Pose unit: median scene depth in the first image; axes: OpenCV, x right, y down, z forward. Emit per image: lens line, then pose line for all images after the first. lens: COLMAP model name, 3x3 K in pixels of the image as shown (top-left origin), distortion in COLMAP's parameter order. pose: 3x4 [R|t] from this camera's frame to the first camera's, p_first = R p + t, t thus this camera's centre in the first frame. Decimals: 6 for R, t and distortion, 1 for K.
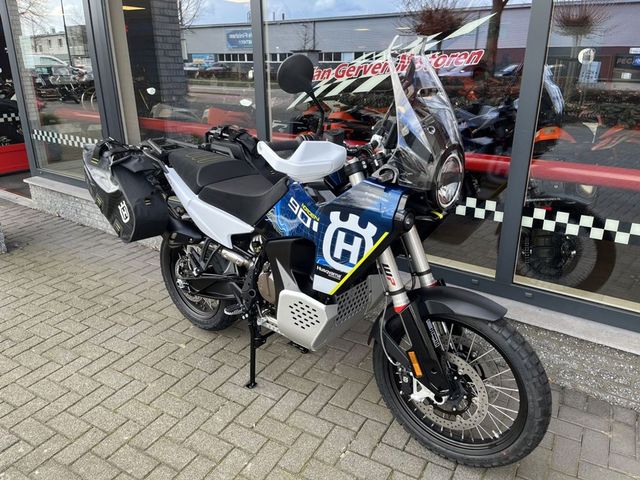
lens RADIAL K [[483.6, 0, 328.6], [0, 483.6, 233.8], [0, 0, 1]] dist [0.051921, -0.003787]
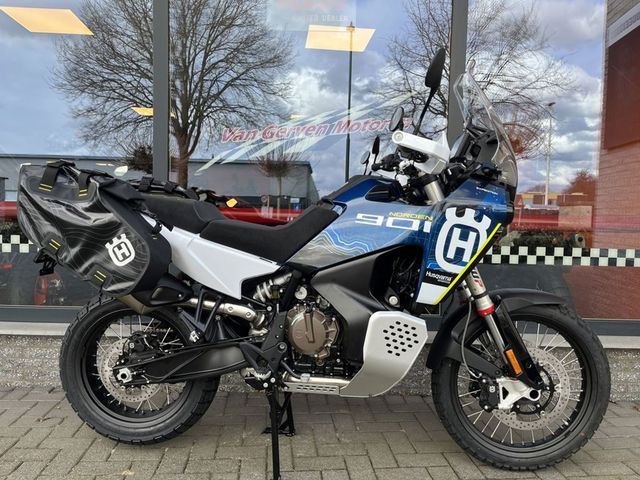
lens RADIAL K [[476.5, 0, 320.0], [0, 476.5, 240.0], [0, 0, 1]] dist [0.060645, -0.072239]
pose [[0.815935, -0.012039, 0.578019, -0.556774], [0.170773, 0.960191, -0.221066, 0.135699], [-0.552347, 0.279086, 0.785509, 0.284192]]
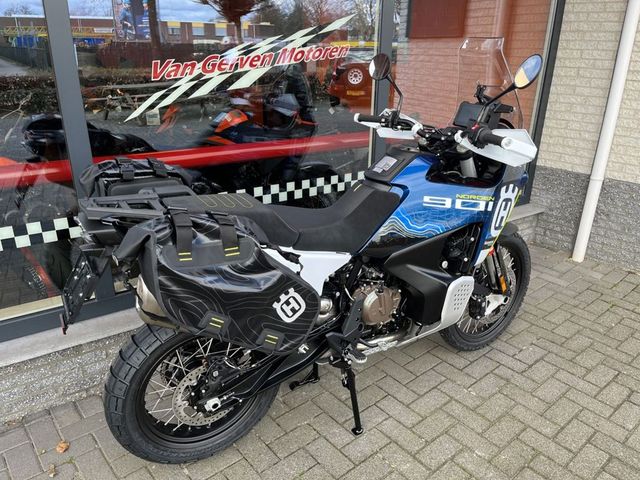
lens RADIAL K [[476.5, 0, 320.0], [0, 476.5, 240.0], [0, 0, 1]] dist [0.060645, -0.072239]
pose [[0.352310, -0.339156, 0.872268, -0.861162], [0.301076, 0.923553, 0.237492, -0.241370], [-0.886132, 0.178948, 0.427489, 0.661900]]
